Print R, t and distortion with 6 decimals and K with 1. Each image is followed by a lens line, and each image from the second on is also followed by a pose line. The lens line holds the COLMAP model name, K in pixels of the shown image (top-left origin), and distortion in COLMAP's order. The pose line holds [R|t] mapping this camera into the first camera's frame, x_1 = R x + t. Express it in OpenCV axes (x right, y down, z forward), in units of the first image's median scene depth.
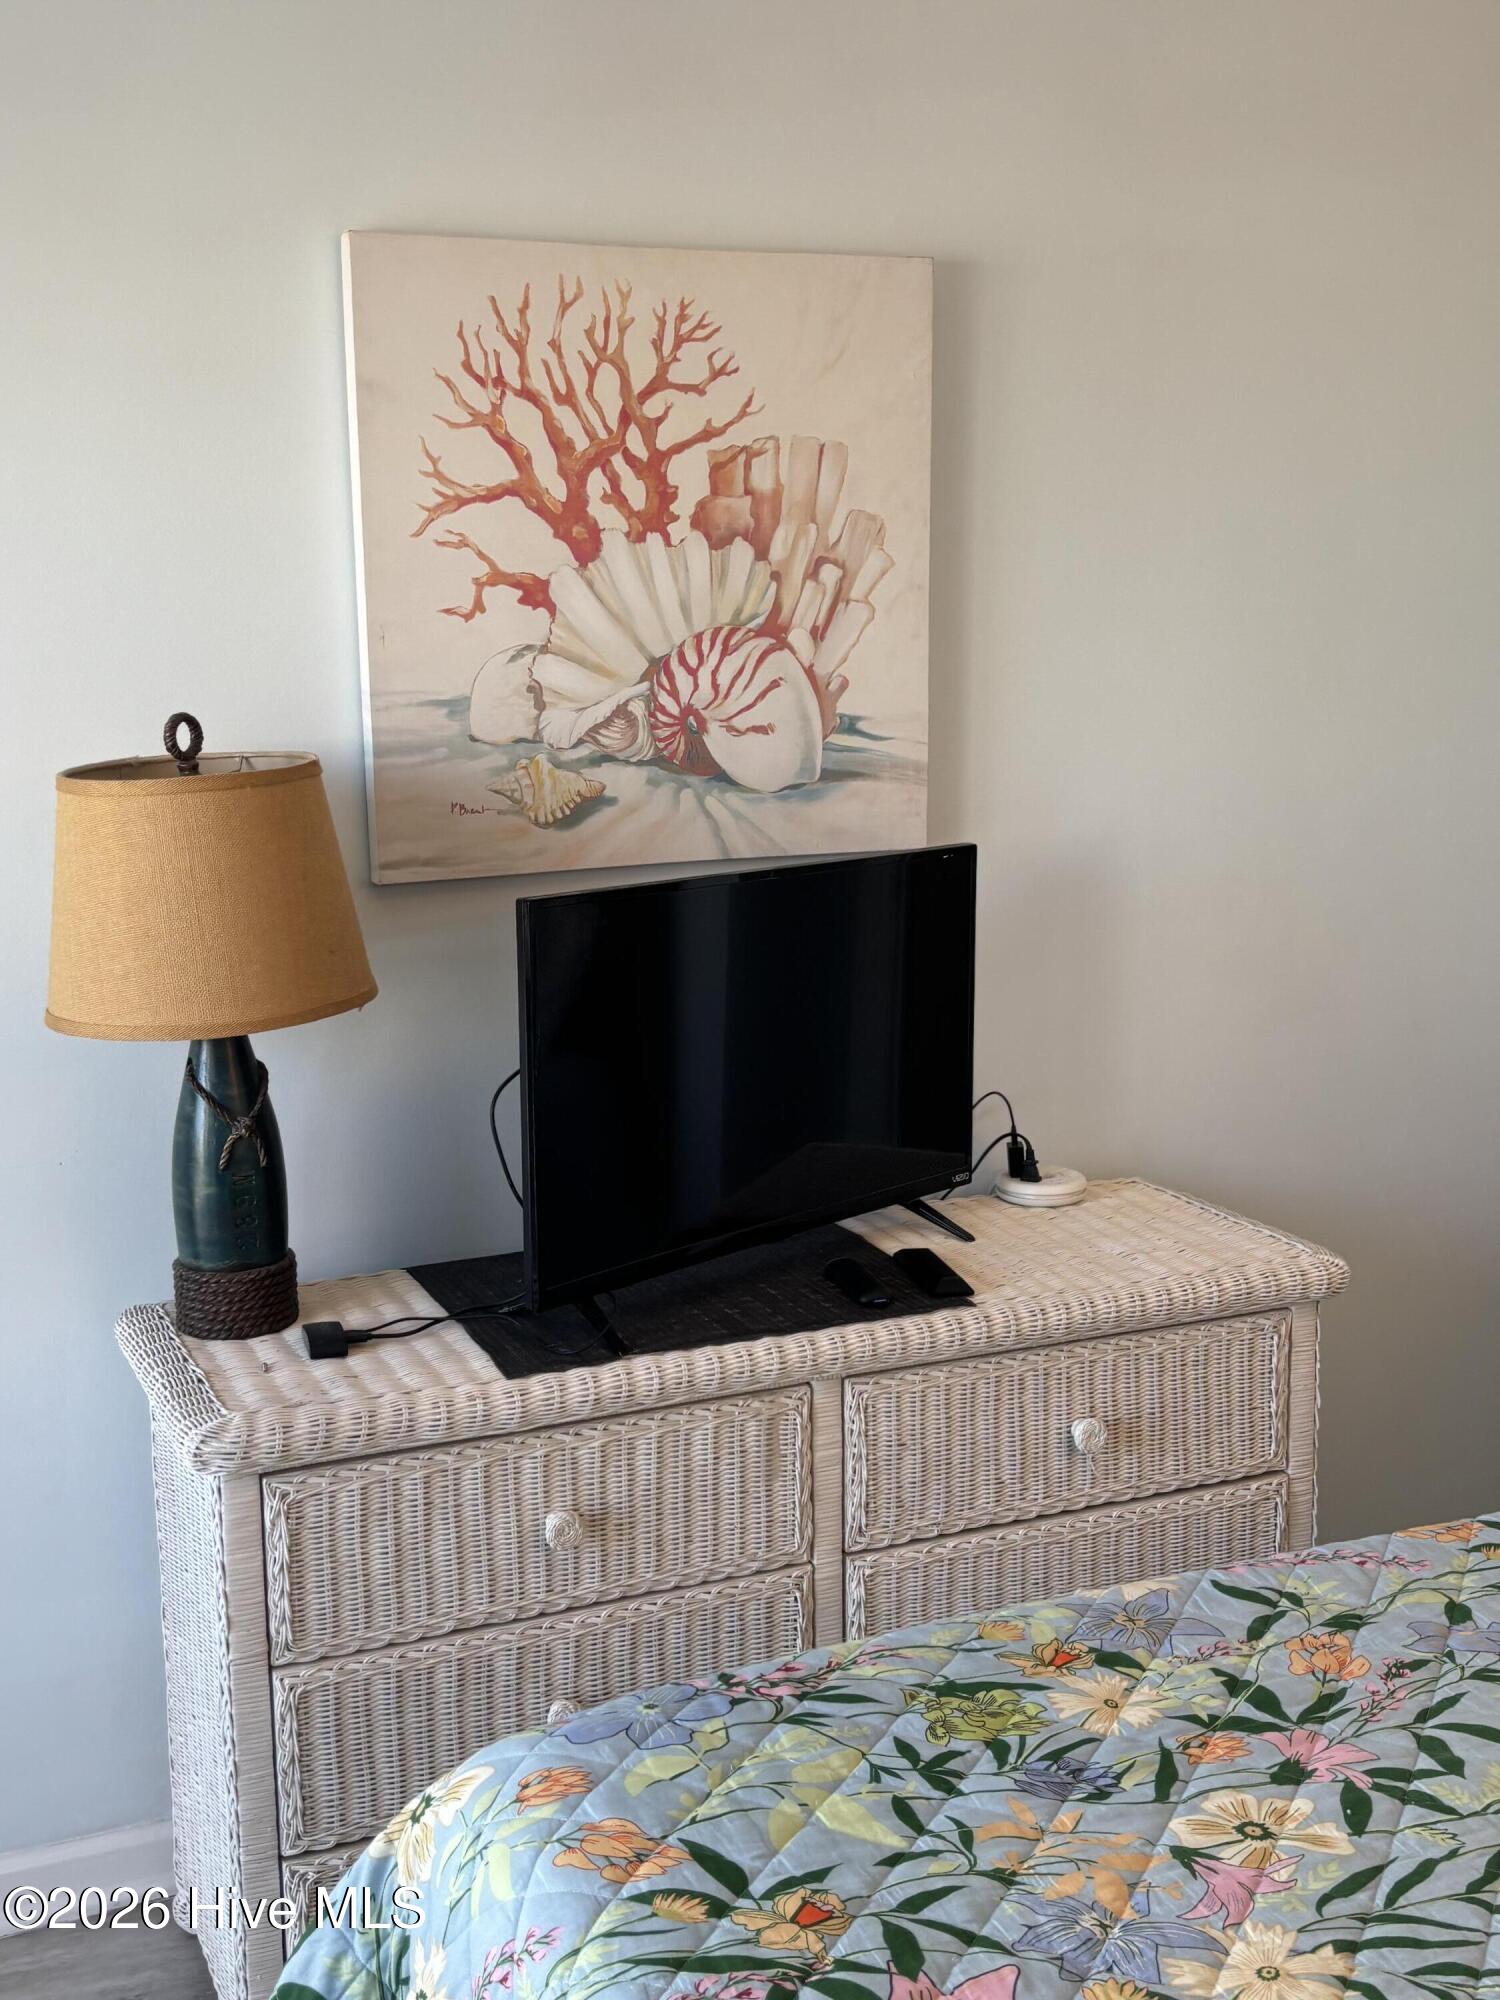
lens RADIAL K [[2298.3, 0, 760.3], [0, 2298.3, 1038.1], [0, 0, 1]] dist [0.284685, -0.961279]
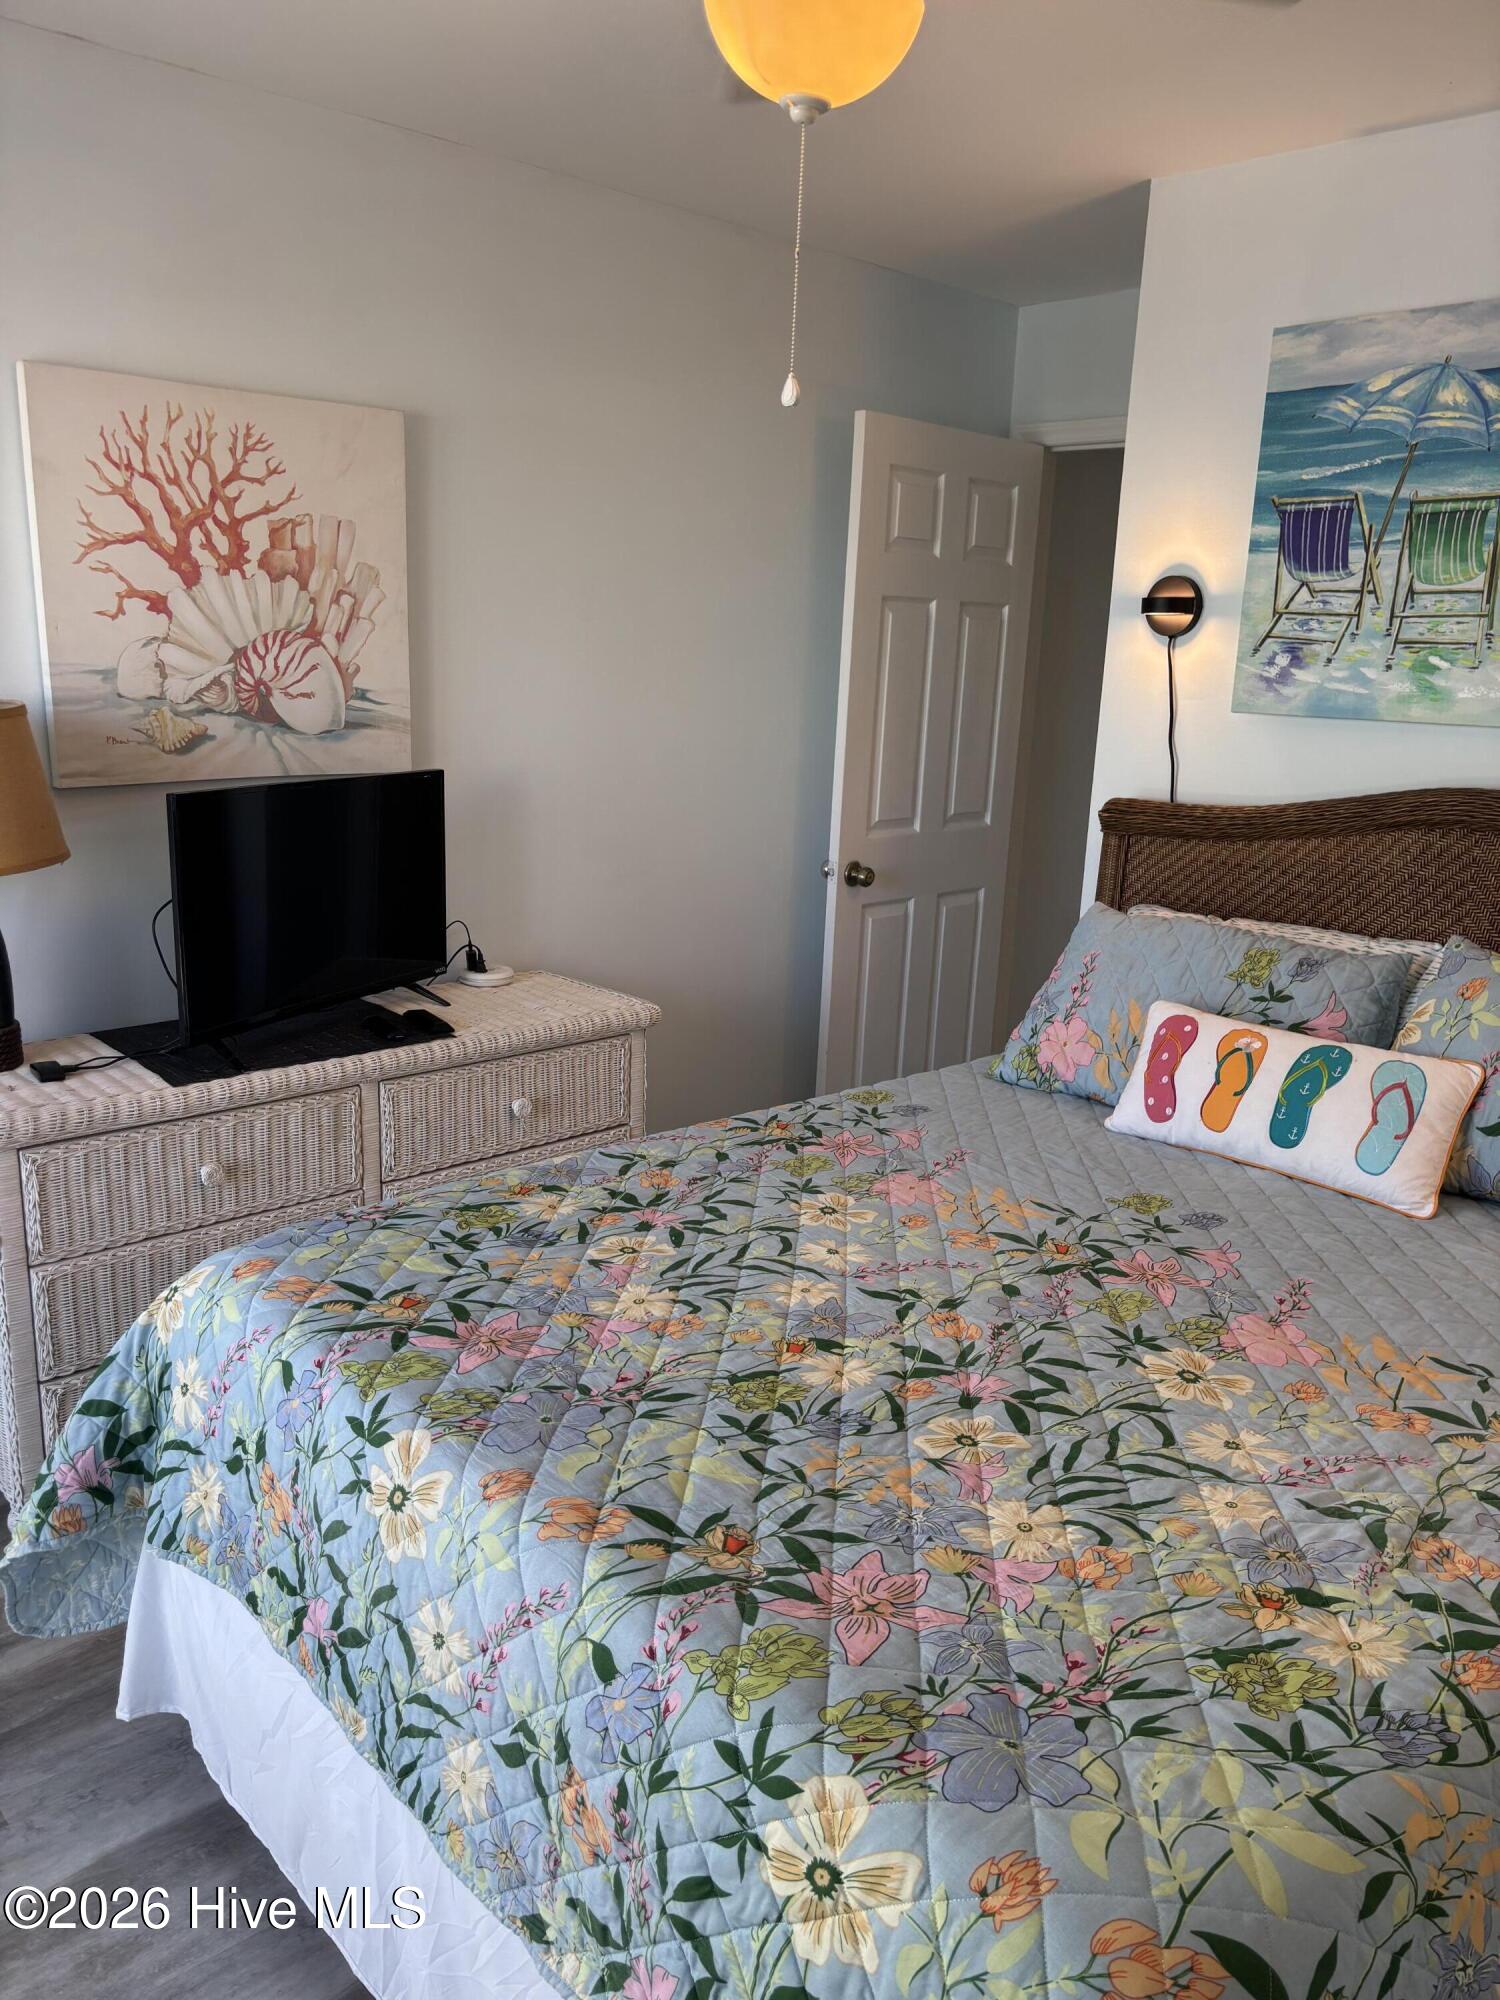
lens RADIAL K [[1516.4, 0, 756.2], [0, 1516.4, 1061.5], [0, 0, 1]] dist [-0.079109, 0.108368]
pose [[0.949481, -0.035396, 0.311822, -0.045978], [0.006659, 0.995668, 0.092745, 0.030956], [-0.313754, -0.085983, 0.945603, -0.135113]]
